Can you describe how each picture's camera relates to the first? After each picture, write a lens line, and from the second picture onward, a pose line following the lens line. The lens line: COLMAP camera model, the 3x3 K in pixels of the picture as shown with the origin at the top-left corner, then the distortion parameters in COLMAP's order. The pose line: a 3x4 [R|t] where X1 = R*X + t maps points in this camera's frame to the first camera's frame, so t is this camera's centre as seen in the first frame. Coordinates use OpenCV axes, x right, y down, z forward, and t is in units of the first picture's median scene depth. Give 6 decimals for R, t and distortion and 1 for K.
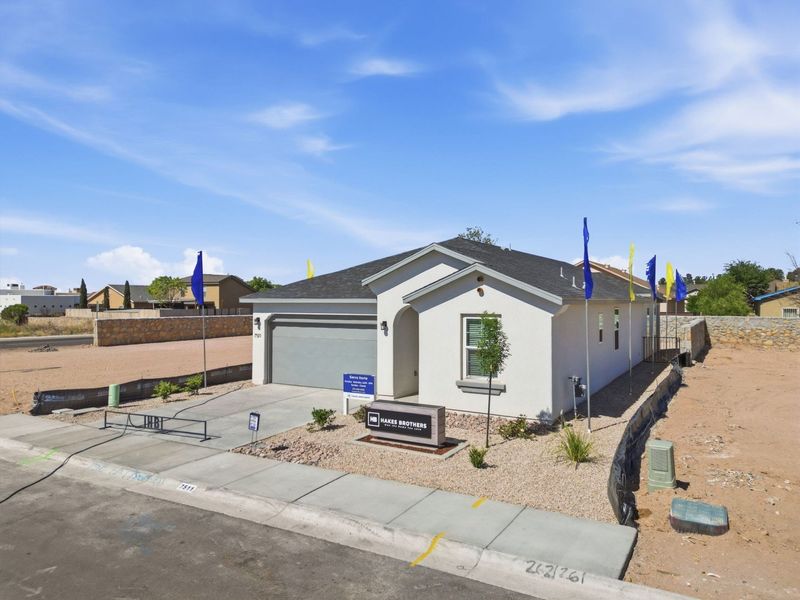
lens RADIAL K [[558.4, 0, 398.8], [0, 558.4, 301.4], [0, 0, 1]] dist [0.088704, -0.091702]
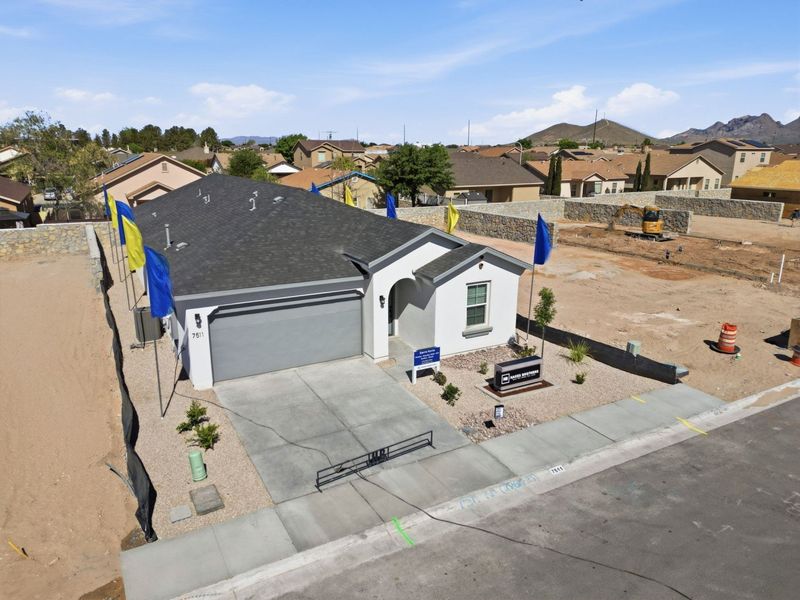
lens RADIAL K [[558.4, 0, 398.8], [0, 558.4, 301.4], [0, 0, 1]] dist [0.088704, -0.091702]
pose [[0.506383, -0.225269, 0.832364, -1.094099], [-0.001696, 0.965012, 0.262201, -0.287144], [-0.862307, -0.134186, 0.488283, 0.485051]]
